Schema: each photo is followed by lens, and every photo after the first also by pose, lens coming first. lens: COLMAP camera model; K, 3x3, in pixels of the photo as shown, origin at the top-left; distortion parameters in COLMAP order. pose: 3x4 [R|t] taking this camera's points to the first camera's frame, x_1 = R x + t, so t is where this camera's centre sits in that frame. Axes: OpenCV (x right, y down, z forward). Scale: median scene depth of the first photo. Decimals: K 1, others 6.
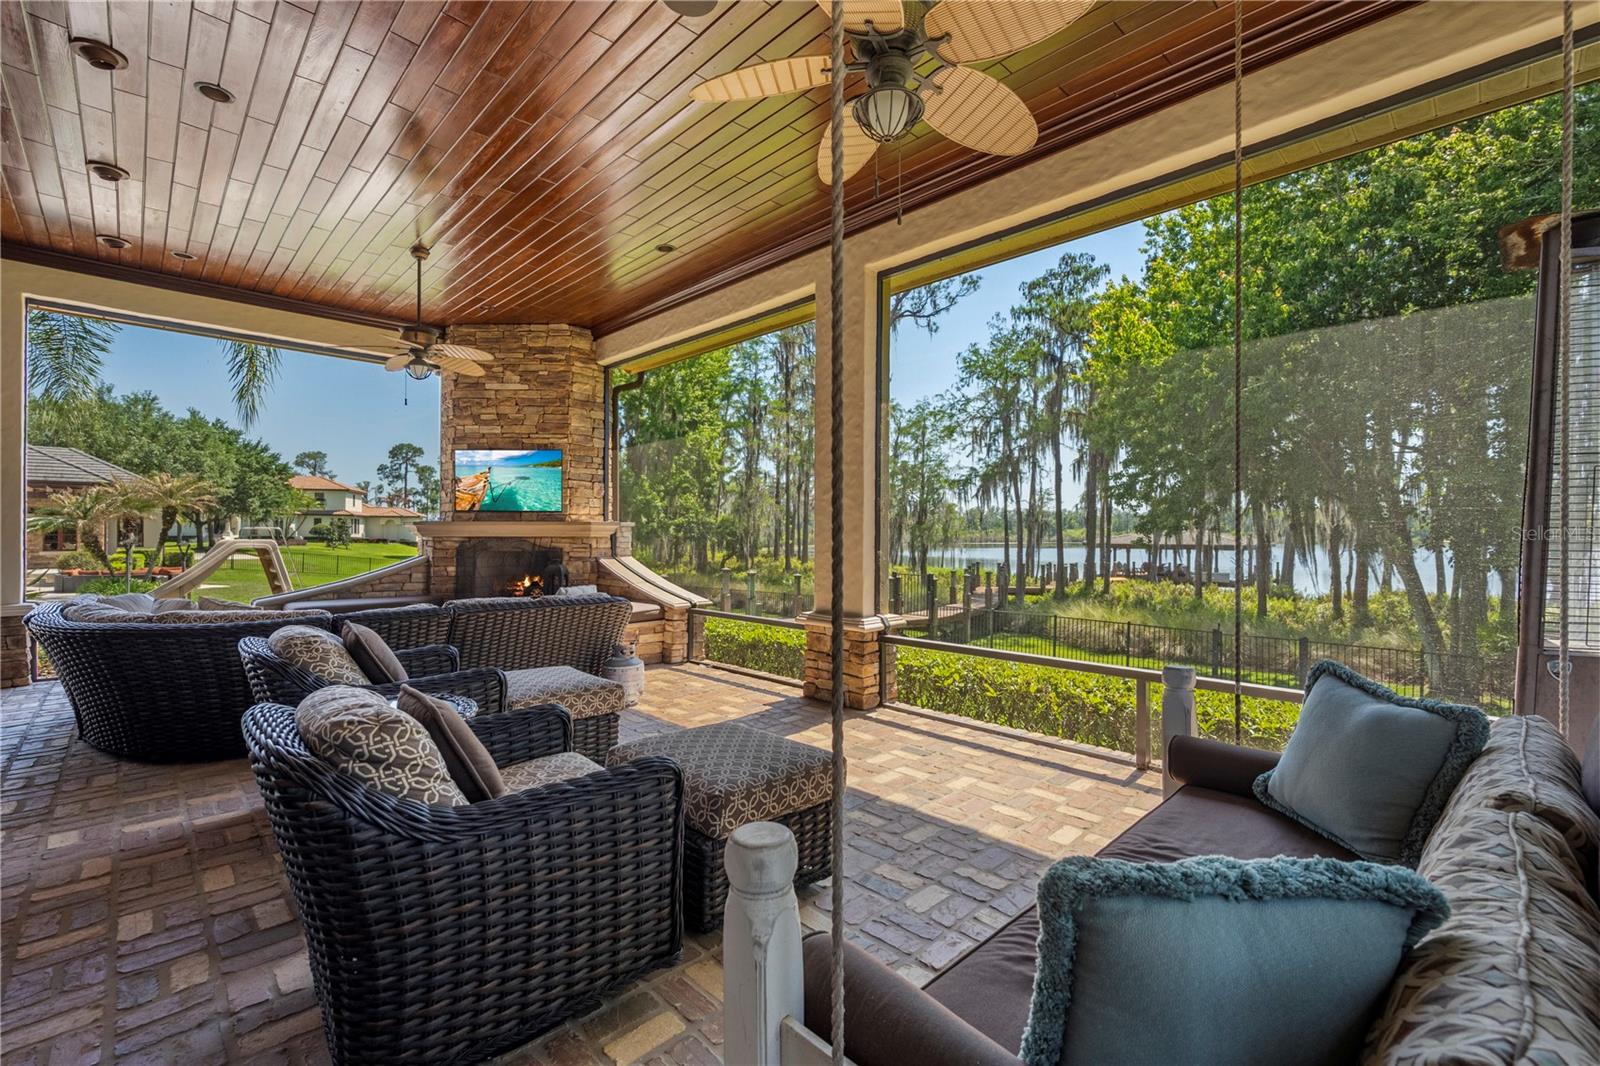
lens RADIAL K [[694.9, 0, 806.0], [0, 694.9, 532.6], [0, 0, 1]] dist [-0.003885, -0.000076]
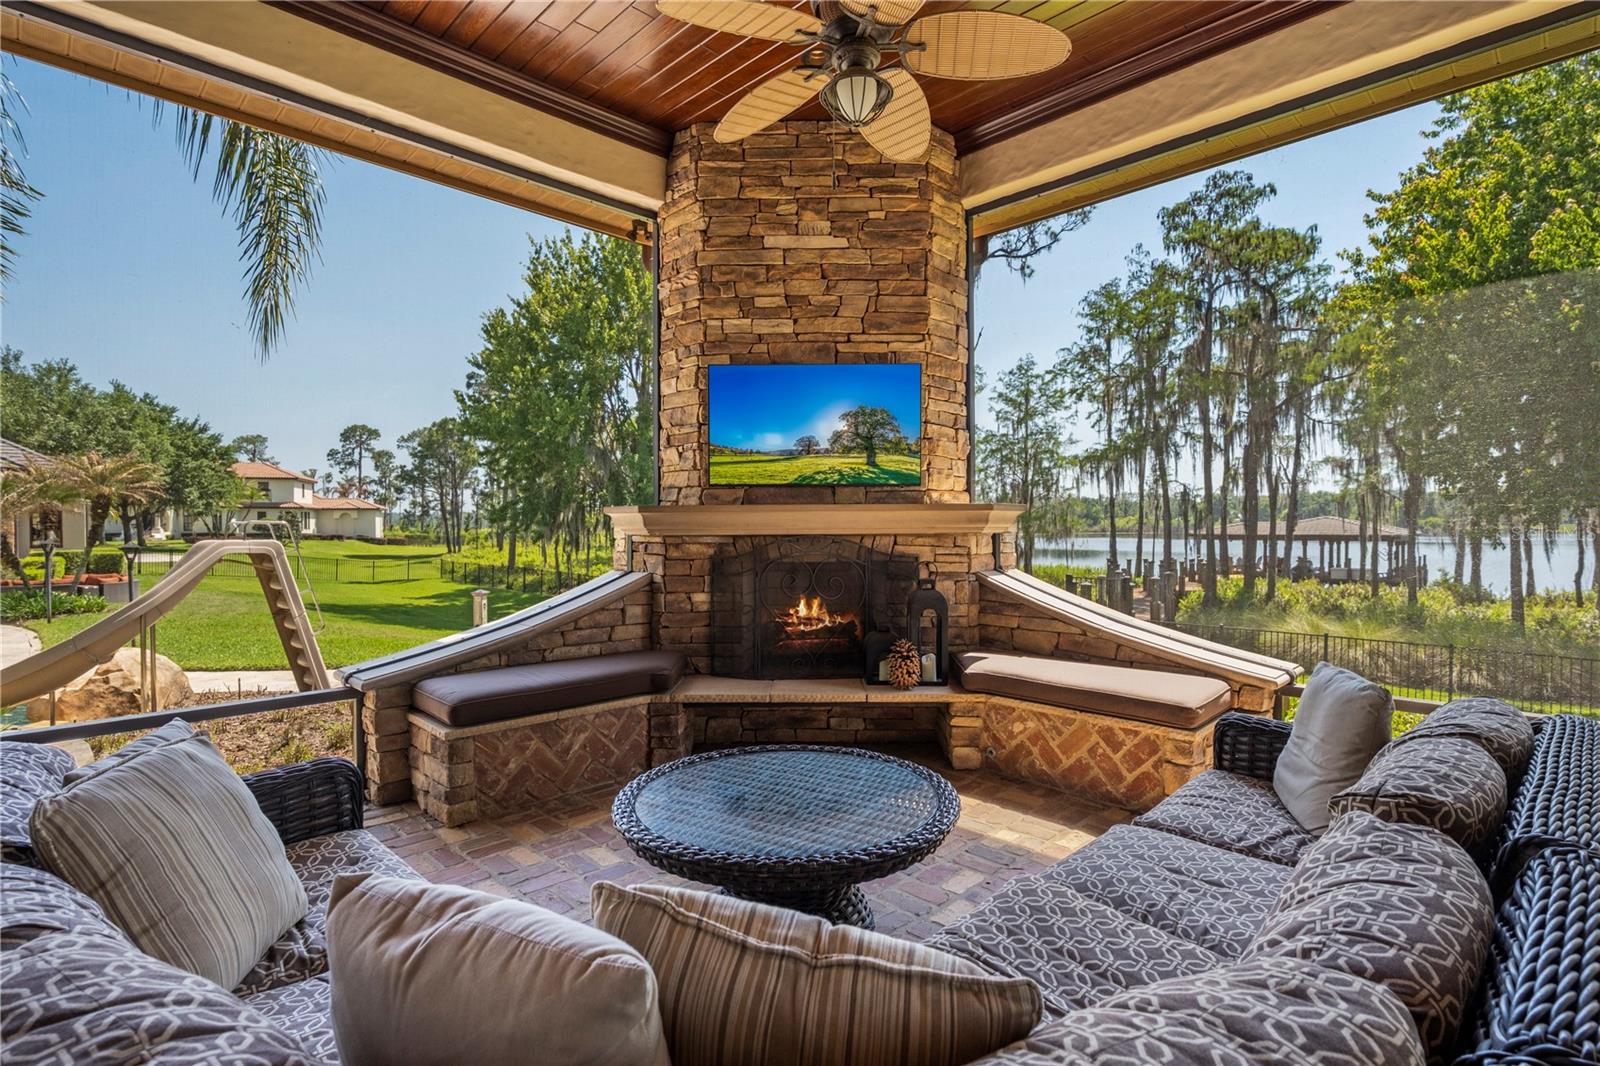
lens RADIAL K [[772.6, 0, 794.6], [0, 772.6, 532.9], [0, 0, 1]] dist [-0.004387, -0.000659]
pose [[0.999971, -0.007431, 0.001691, -0.105048], [0.007411, 0.999908, 0.011348, -0.000404], [-0.001775, -0.011335, 0.999934, 0.101393]]
